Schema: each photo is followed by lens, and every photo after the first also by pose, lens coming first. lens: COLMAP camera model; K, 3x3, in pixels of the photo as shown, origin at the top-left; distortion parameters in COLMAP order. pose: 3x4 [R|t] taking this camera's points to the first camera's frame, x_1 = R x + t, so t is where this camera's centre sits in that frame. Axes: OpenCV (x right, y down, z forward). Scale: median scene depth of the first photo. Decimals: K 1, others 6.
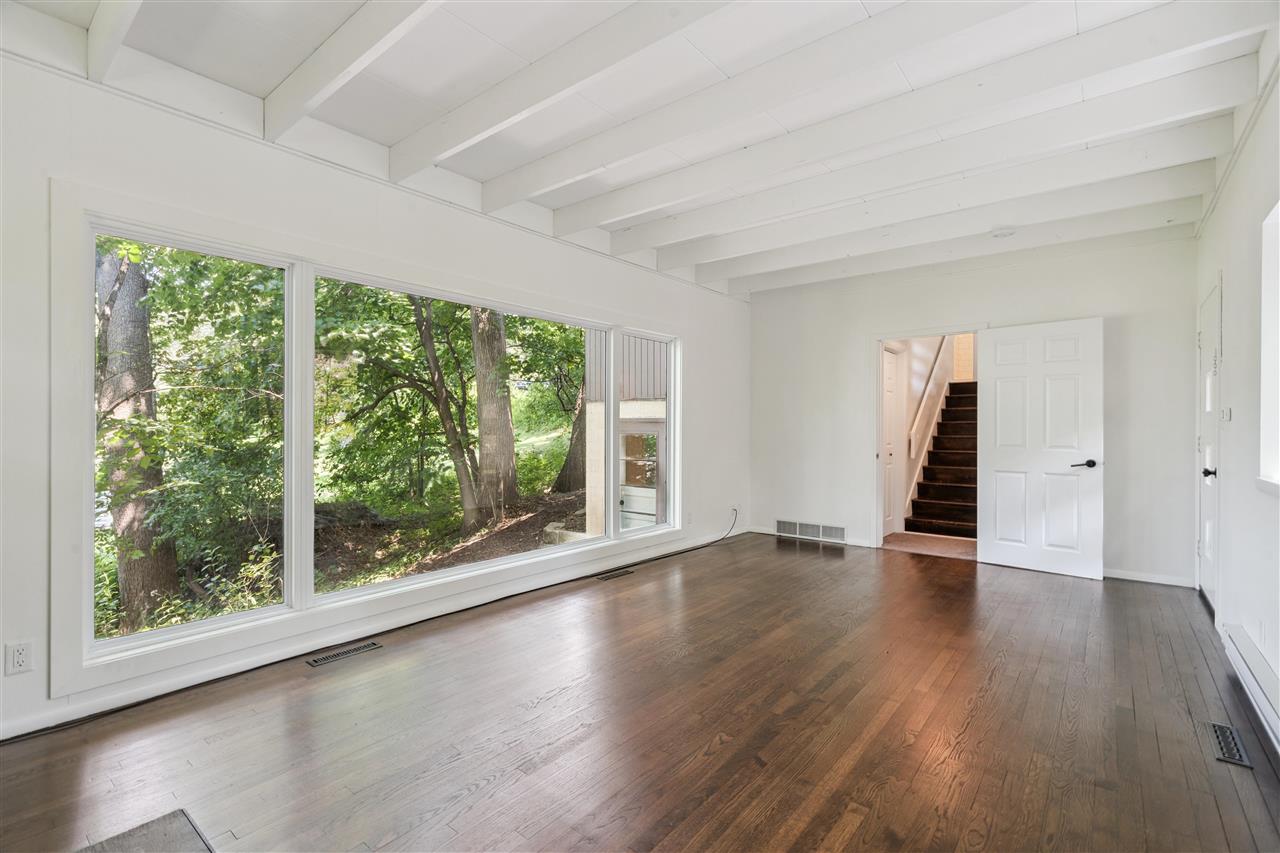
lens RADIAL K [[583.6, 0, 652.0], [0, 583.6, 434.2], [0, 0, 1]] dist [0.000549, 0.000209]
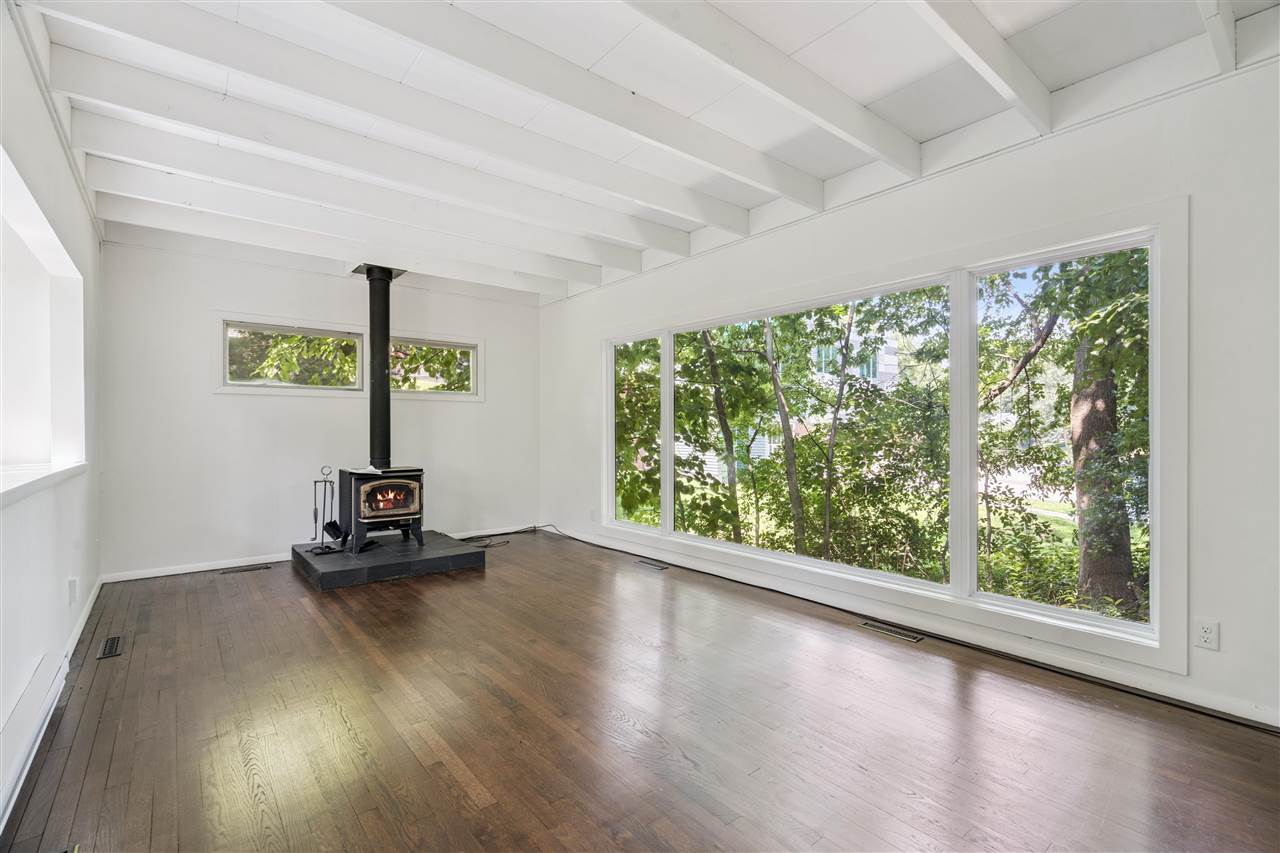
lens RADIAL K [[583.6, 0, 642.7], [0, 583.6, 427.2], [0, 0, 1]] dist [0.000549, 0.000209]
pose [[-0.230665, 0.001855, -0.973031, 0.767441], [0.004415, 0.999990, 0.000860, -0.015372], [0.973023, -0.004098, -0.230671, 0.942263]]
